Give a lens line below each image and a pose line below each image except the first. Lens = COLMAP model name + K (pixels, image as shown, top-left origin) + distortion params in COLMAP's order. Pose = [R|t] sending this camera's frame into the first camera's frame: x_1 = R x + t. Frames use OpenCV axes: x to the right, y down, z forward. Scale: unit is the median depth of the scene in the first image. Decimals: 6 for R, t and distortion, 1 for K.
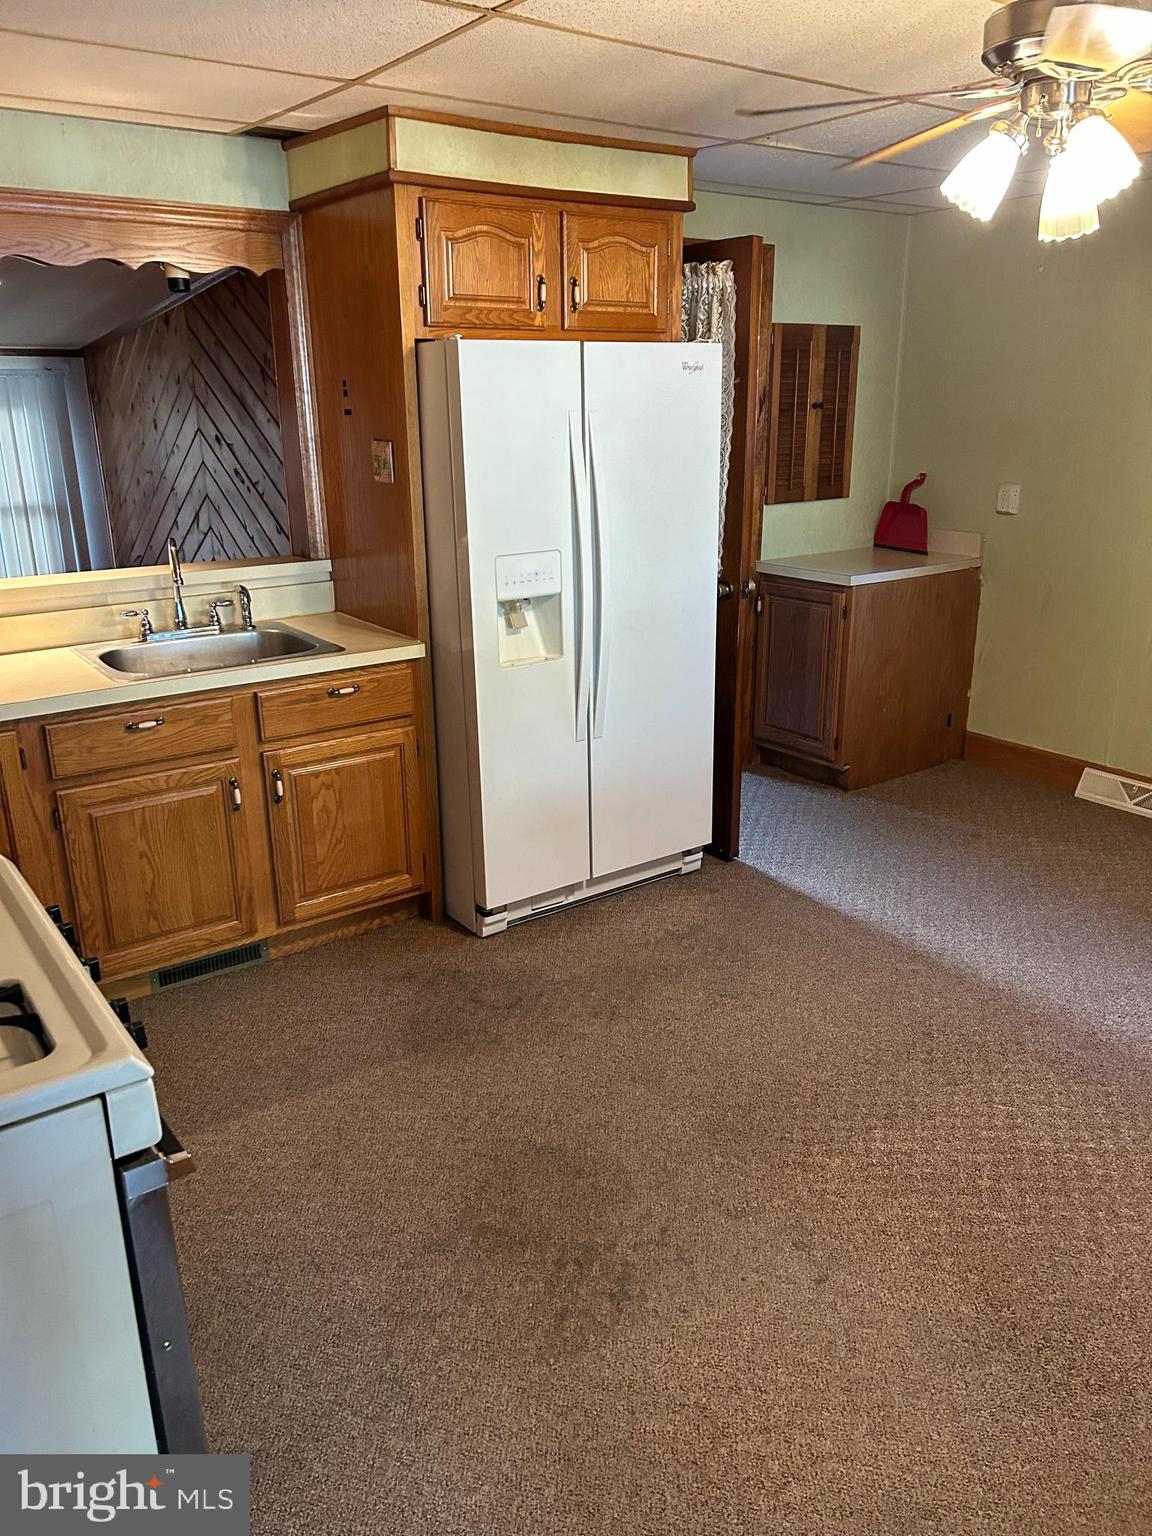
lens RADIAL K [[1158.3, 0, 588.6], [0, 1158.3, 770.1], [0, 0, 1]] dist [0.057853, -0.062445]
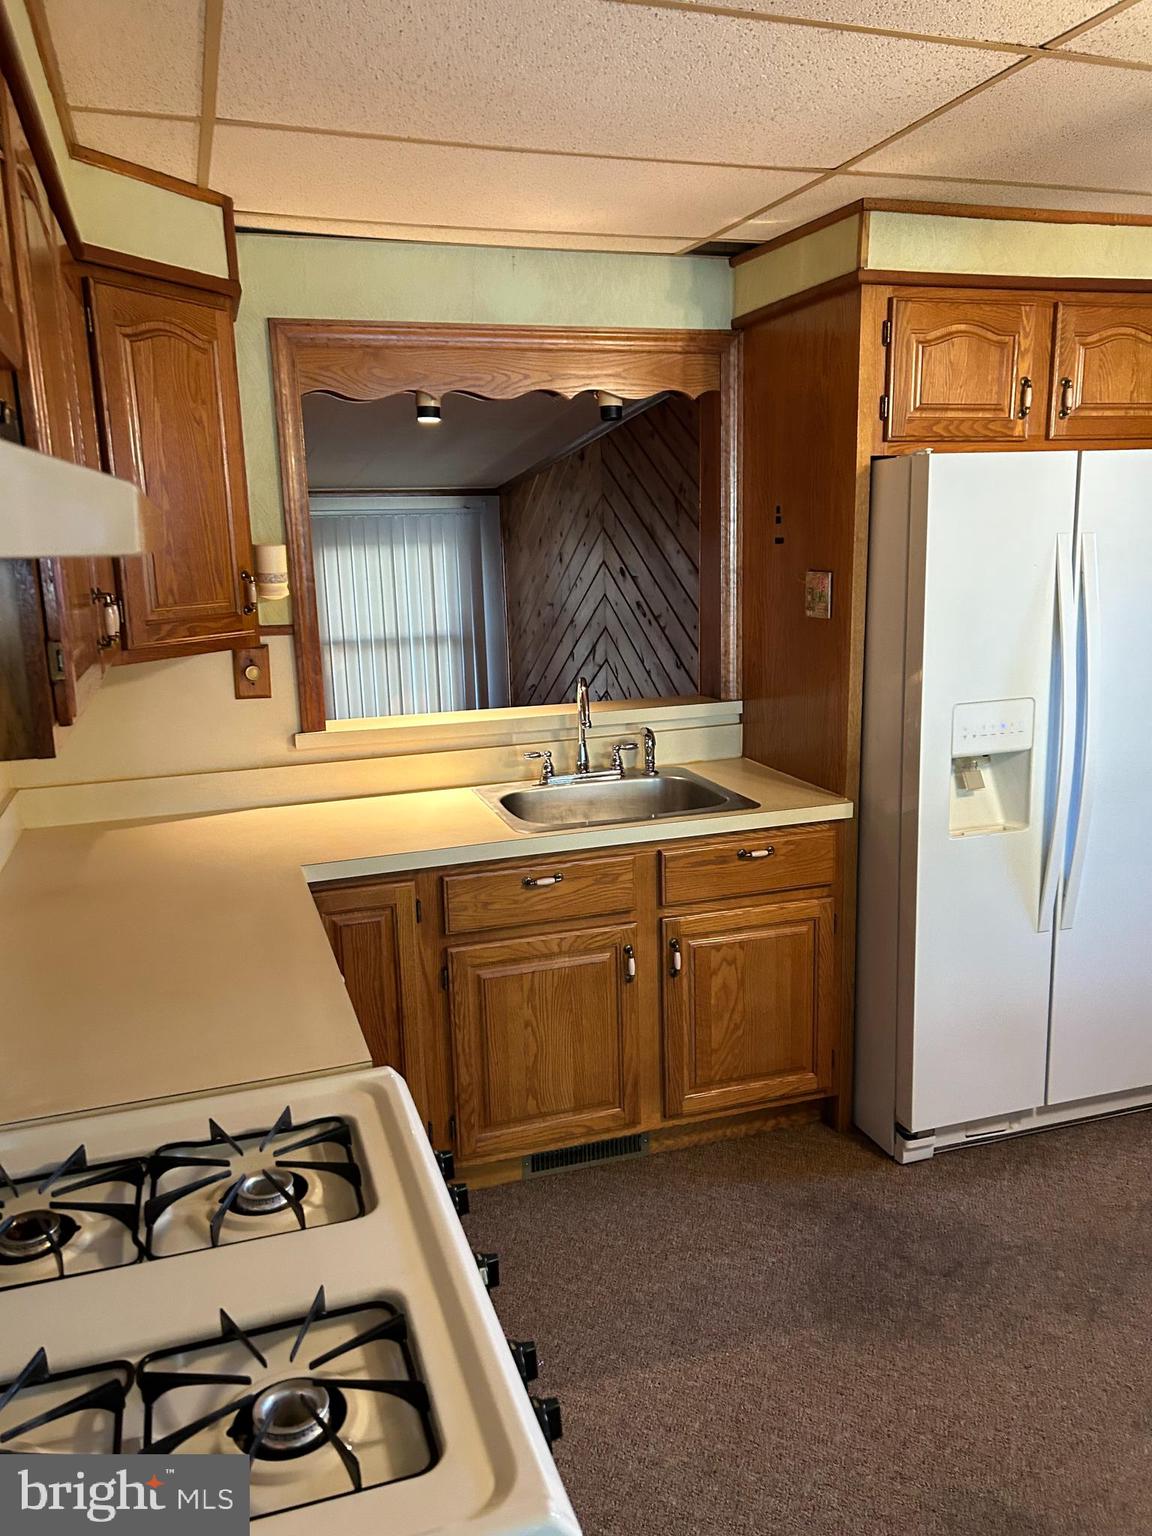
lens RADIAL K [[1158.3, 0, 574.8], [0, 1158.3, 777.6], [0, 0, 1]] dist [0.057853, -0.062445]
pose [[0.950884, 0.048647, -0.305702, -0.076876], [-0.078448, 0.993205, -0.085961, -0.038915], [0.299443, 0.105721, 0.948239, 0.131700]]
